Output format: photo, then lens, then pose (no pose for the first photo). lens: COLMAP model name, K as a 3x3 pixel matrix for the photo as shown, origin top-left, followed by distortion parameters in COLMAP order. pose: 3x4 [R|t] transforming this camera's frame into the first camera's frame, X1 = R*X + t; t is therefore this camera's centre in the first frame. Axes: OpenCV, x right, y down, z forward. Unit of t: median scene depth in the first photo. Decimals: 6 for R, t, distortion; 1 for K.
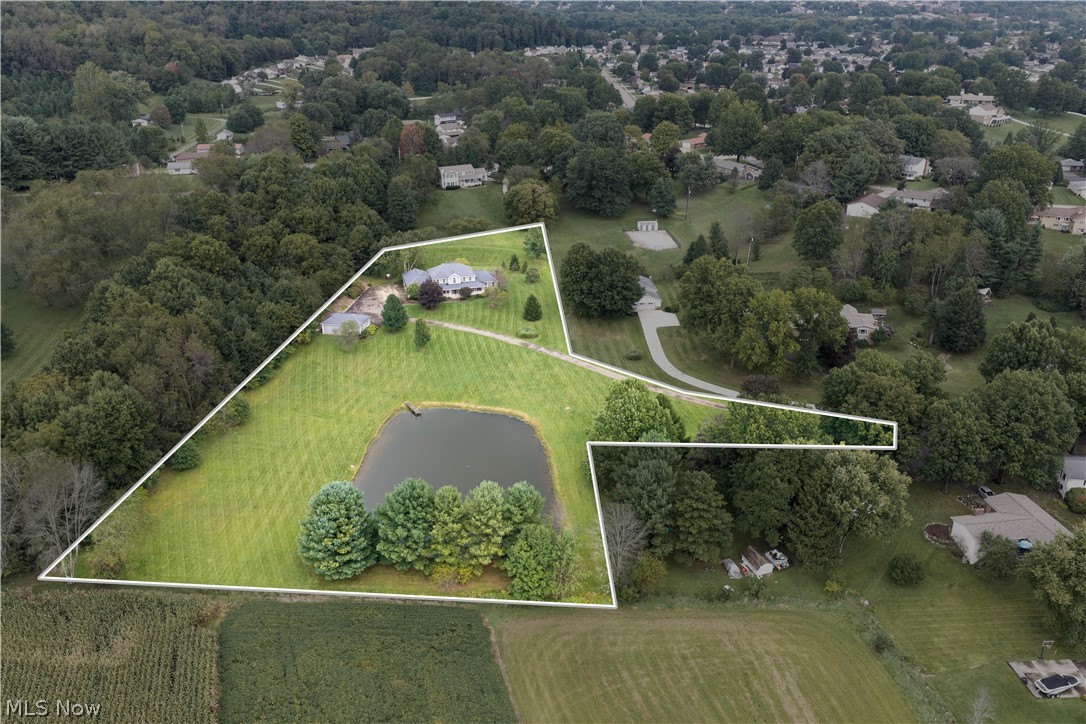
lens RADIAL K [[900.9, 0, 544.5], [0, 900.9, 371.5], [0, 0, 1]] dist [0.005100, -0.005769]
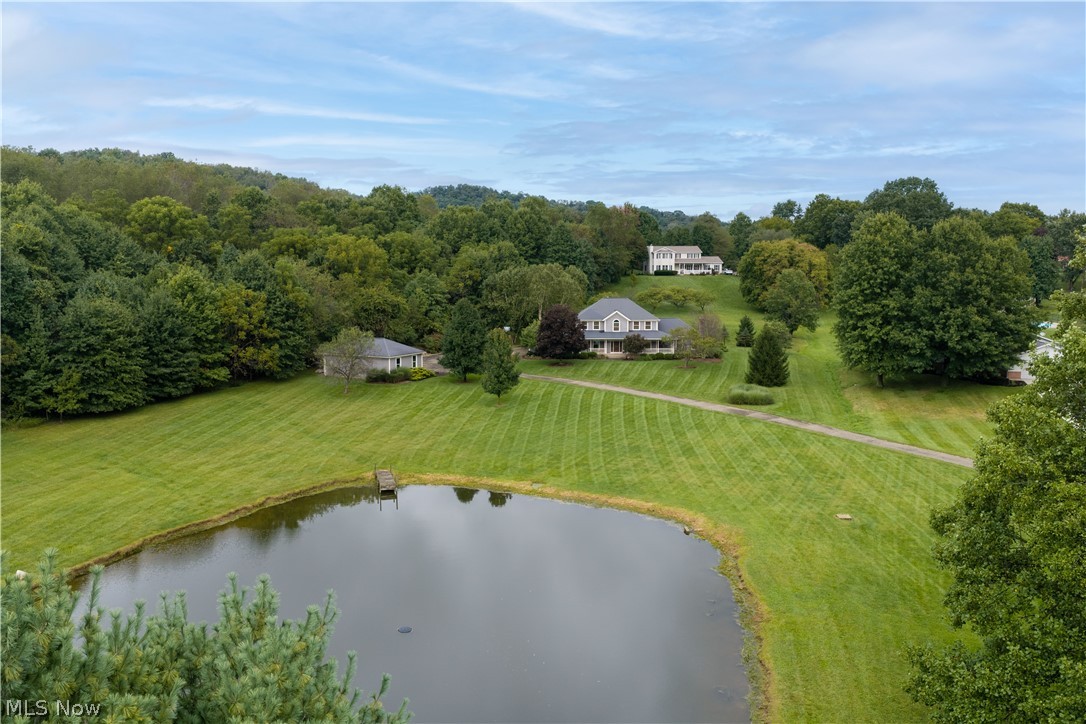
lens RADIAL K [[900.9, 0, 544.5], [0, 900.9, 371.5], [0, 0, 1]] dist [0.005100, -0.005769]
pose [[0.954223, 0.032318, -0.297346, 0.014028], [-0.118126, 0.954048, -0.275387, 0.069824], [0.274783, 0.297905, 0.914192, 0.529997]]
